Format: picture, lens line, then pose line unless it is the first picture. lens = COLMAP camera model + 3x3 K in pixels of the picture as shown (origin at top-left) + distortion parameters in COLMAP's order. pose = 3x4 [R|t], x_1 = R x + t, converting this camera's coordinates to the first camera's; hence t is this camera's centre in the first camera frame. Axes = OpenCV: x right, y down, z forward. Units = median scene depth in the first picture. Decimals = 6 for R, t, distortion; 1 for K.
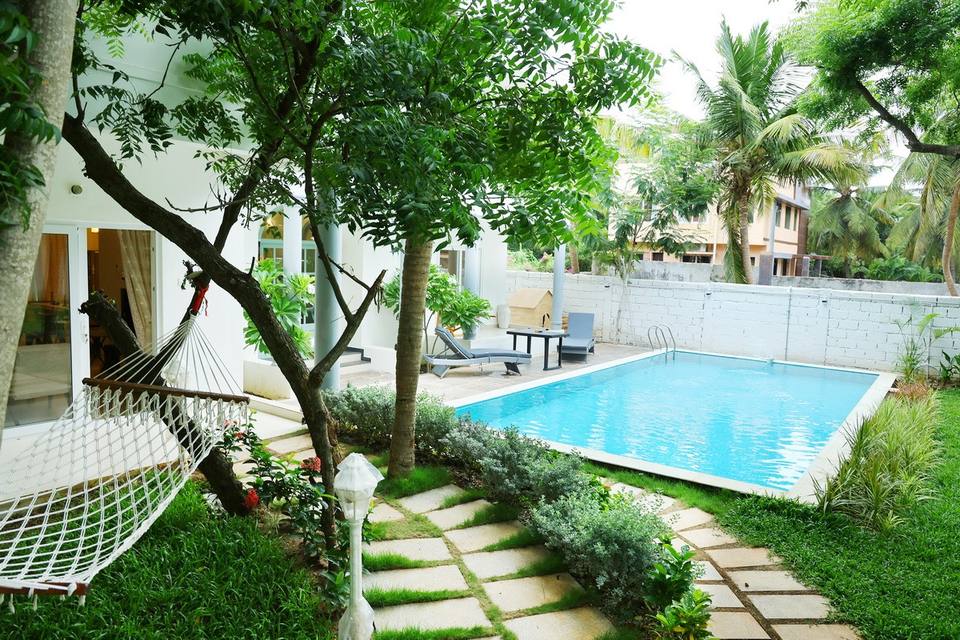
lens RADIAL K [[670.6, 0, 480.0], [0, 670.6, 320.0], [0, 0, 1]] dist [-0.122766, 0.092282]
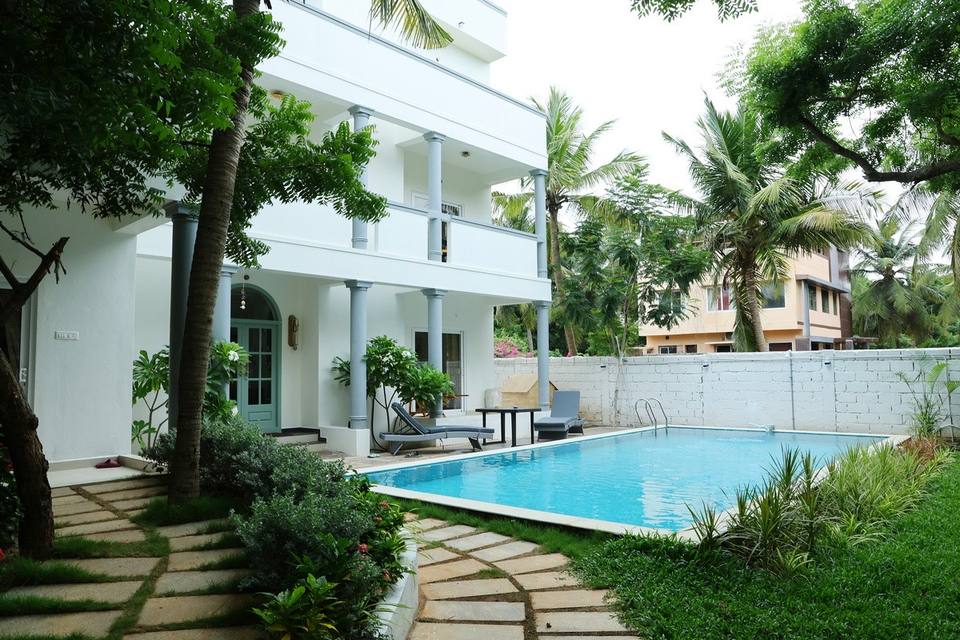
lens RADIAL K [[670.6, 0, 480.0], [0, 670.6, 320.0], [0, 0, 1]] dist [-0.122766, 0.092282]
pose [[0.995624, -0.051790, -0.077791, 0.116056], [0.037945, 0.984722, -0.169947, 0.049800], [0.085404, 0.166252, 0.982378, 0.043603]]
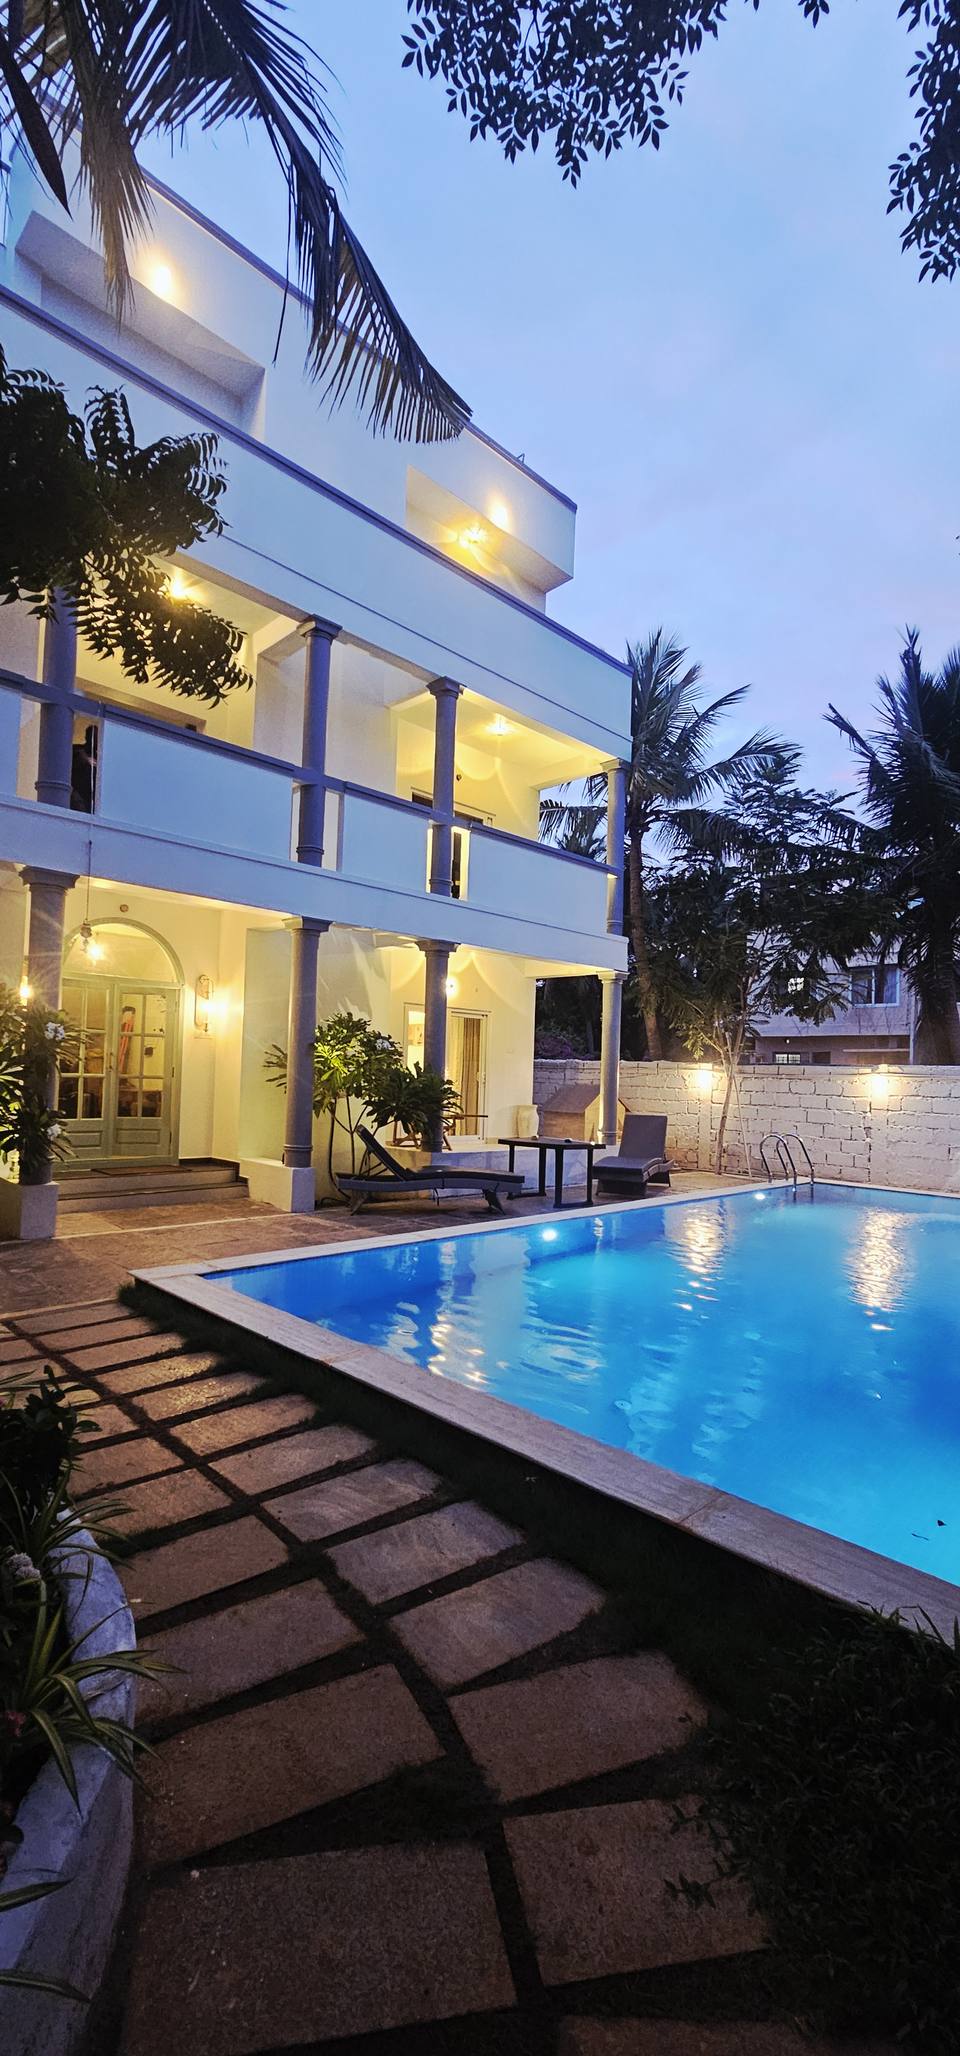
lens RADIAL K [[862.4, 0, 470.8], [0, 862.4, 1059.6], [0, 0, 1]] dist [0.000186, -0.000016]
pose [[0.989876, -0.010198, -0.141570, 0.113440], [-0.006621, 0.993011, -0.117832, 0.033883], [0.141782, 0.117576, 0.982890, 0.228435]]
